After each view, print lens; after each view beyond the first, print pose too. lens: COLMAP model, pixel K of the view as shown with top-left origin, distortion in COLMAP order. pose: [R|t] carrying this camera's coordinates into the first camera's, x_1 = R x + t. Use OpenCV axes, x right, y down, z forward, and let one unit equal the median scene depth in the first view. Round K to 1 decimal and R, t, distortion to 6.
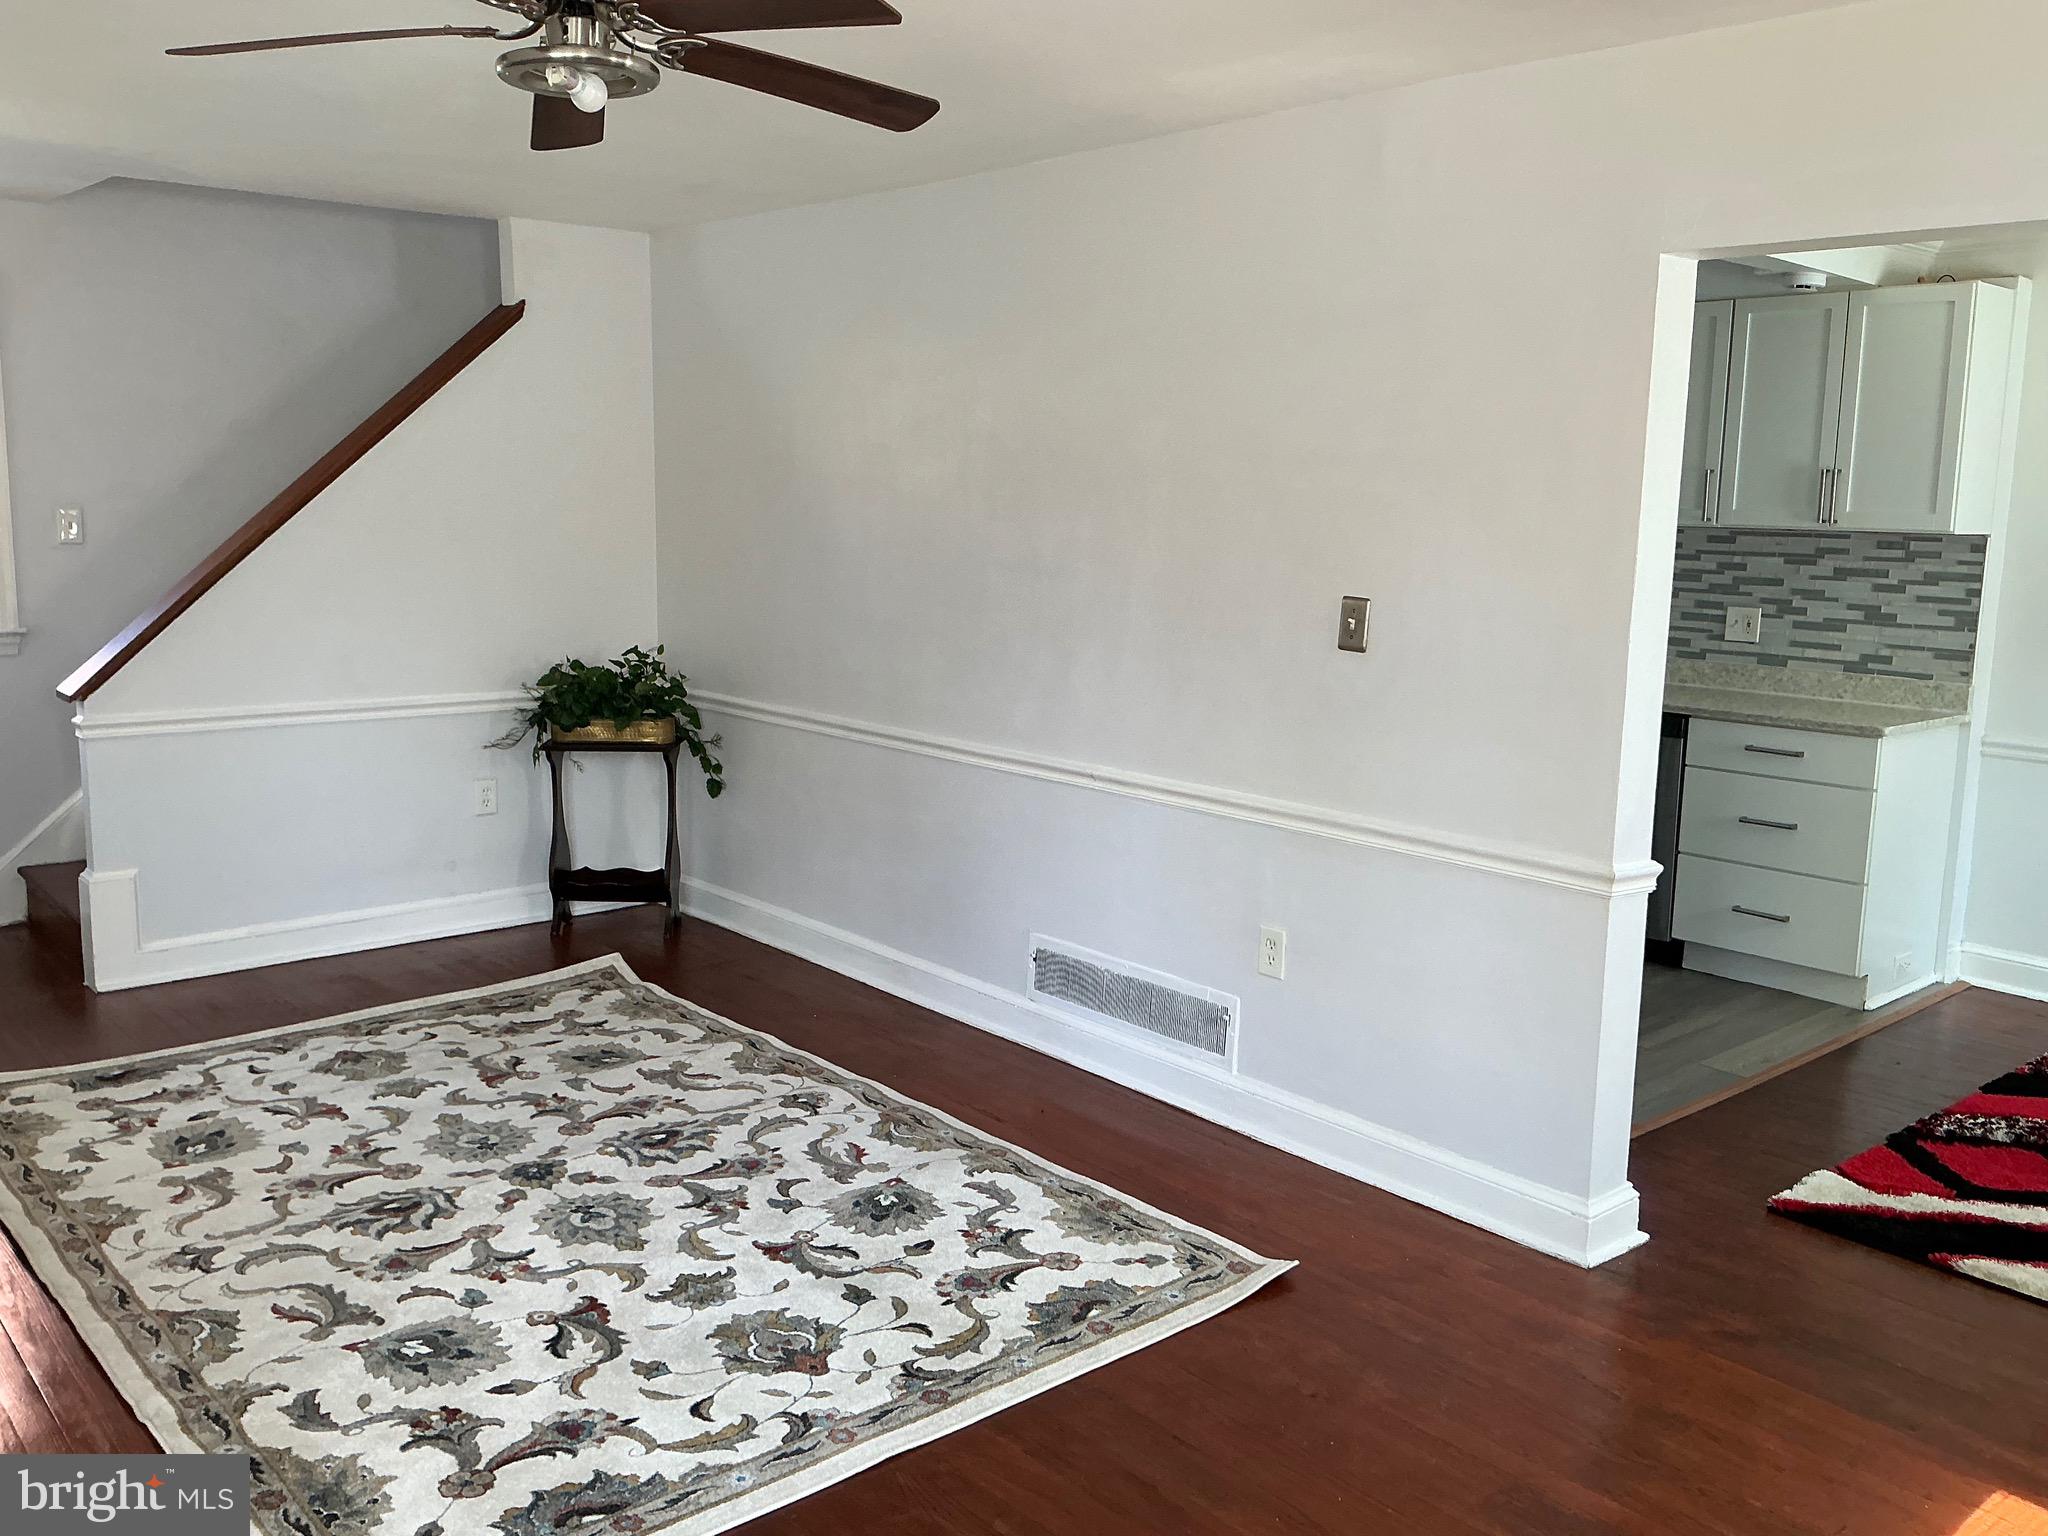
lens RADIAL K [[1694.8, 0, 1020.6], [0, 1694.8, 764.1], [0, 0, 1]] dist [0.163443, -0.332403]
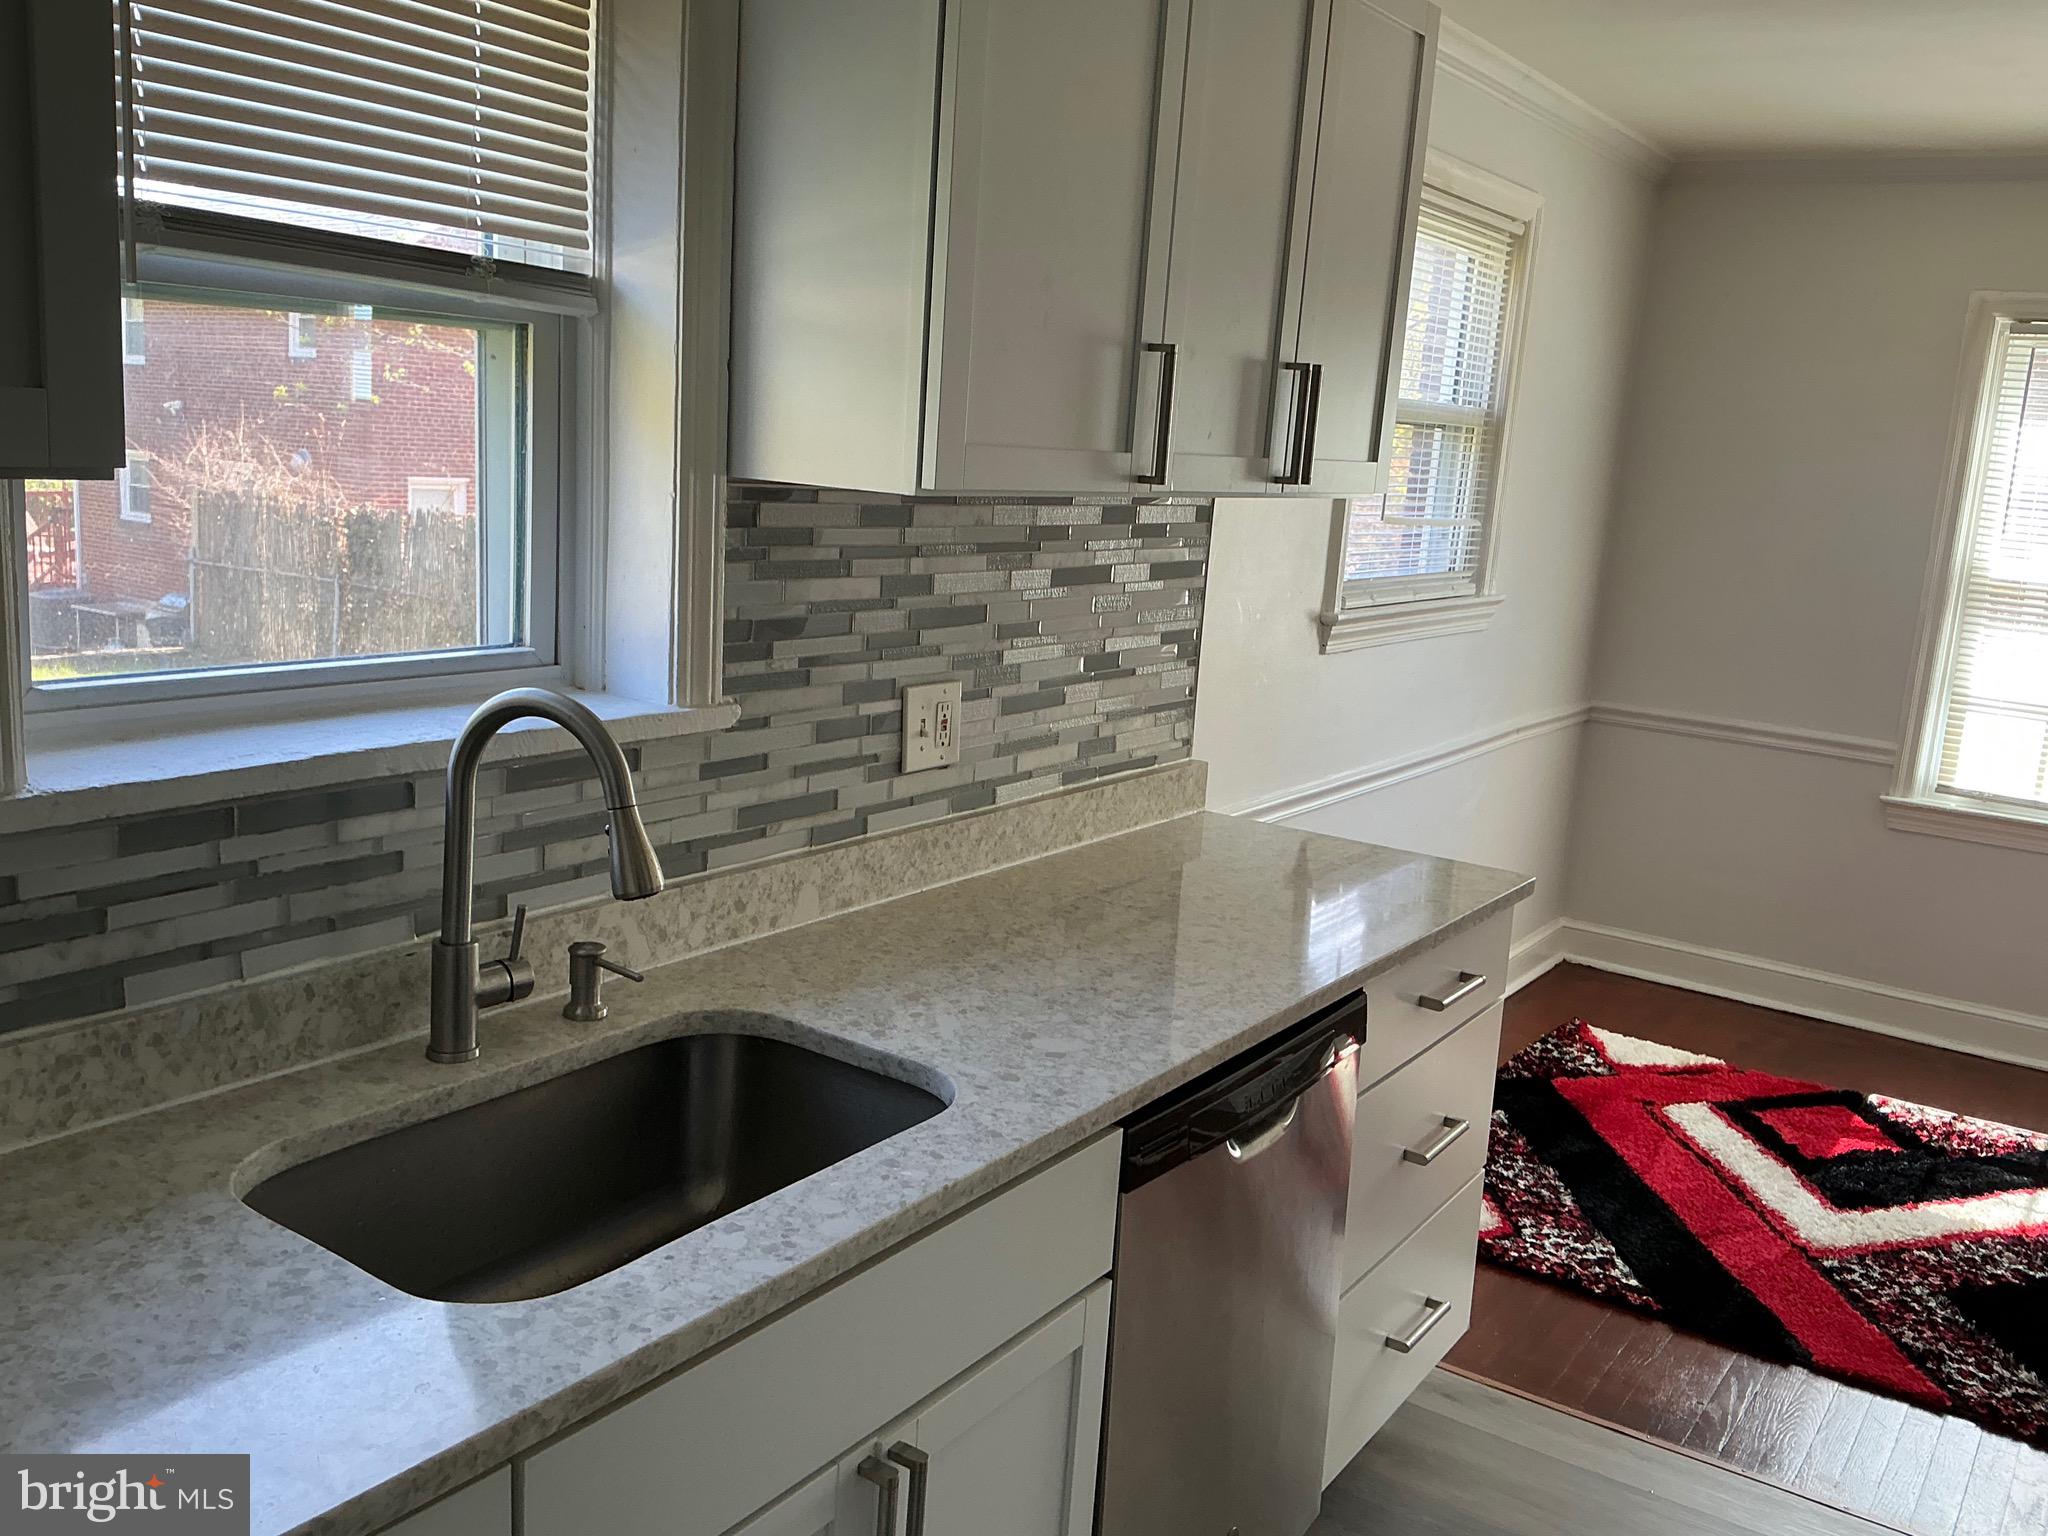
lens RADIAL K [[1694.8, 0, 1020.6], [0, 1694.8, 764.1], [0, 0, 1]] dist [0.163443, -0.332403]
pose [[-0.246128, -0.217269, 0.944572, 0.042461], [0.088043, 0.965511, 0.245026, -0.178367], [-0.965230, 0.143470, -0.218510, 1.139095]]
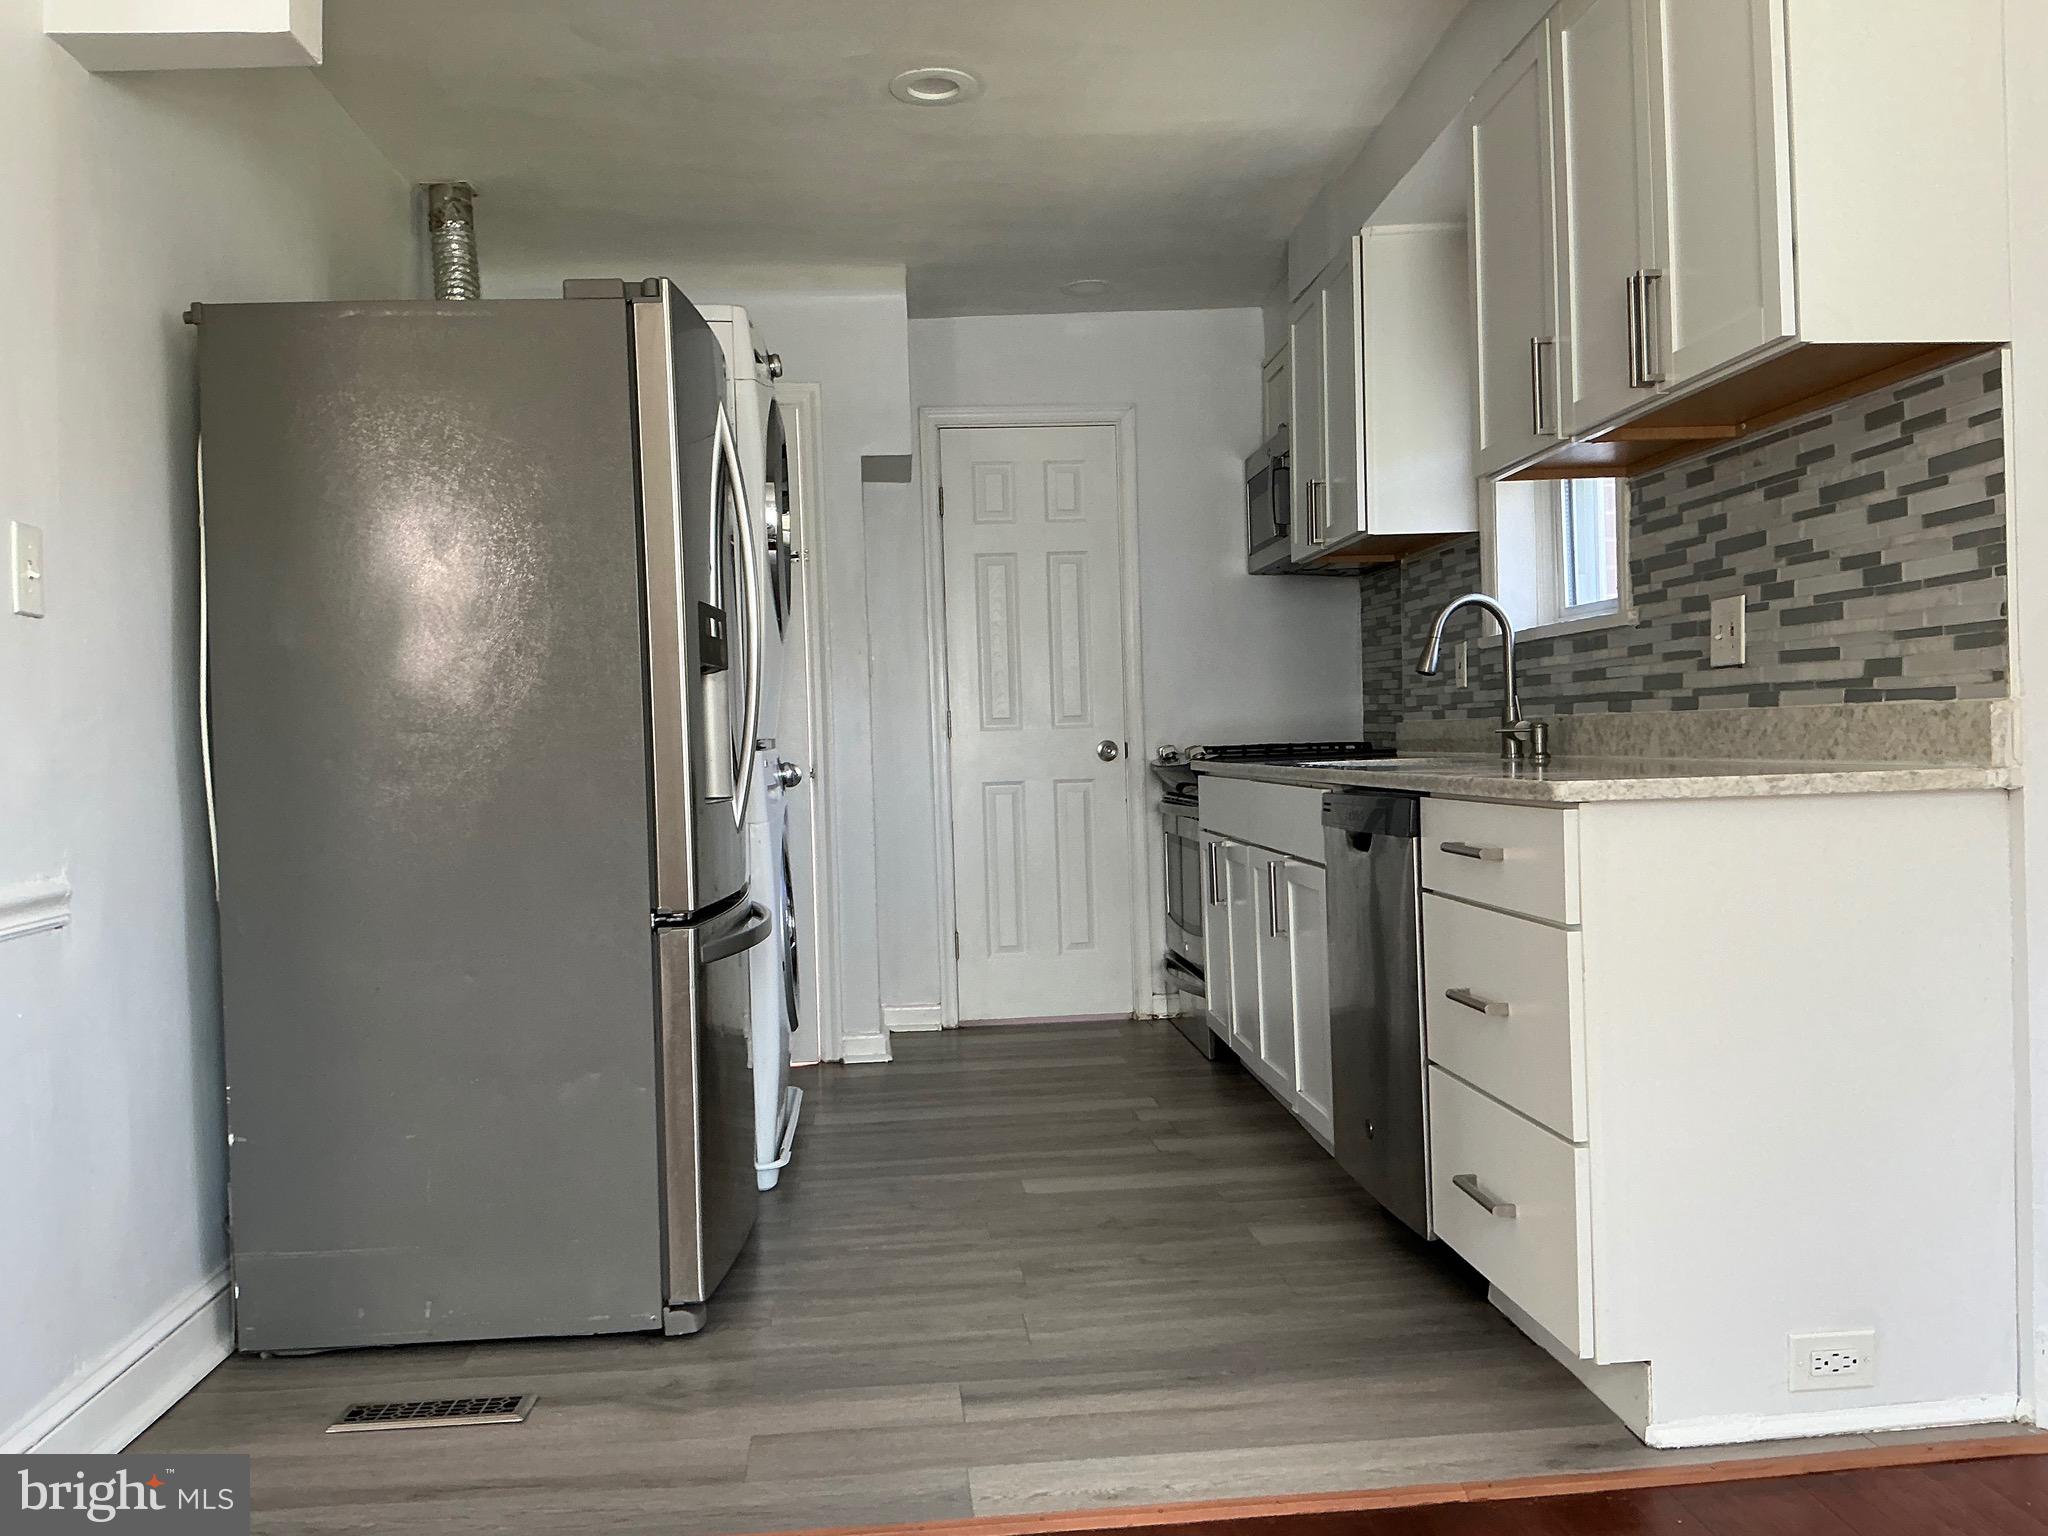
lens RADIAL K [[1694.8, 0, 1020.6], [0, 1694.8, 764.1], [0, 0, 1]] dist [0.163443, -0.332403]
pose [[0.805943, -0.033767, -0.591029, 0.586298], [-0.049129, 0.991113, -0.123619, 0.032526], [0.589951, 0.128666, 0.797122, 0.509886]]
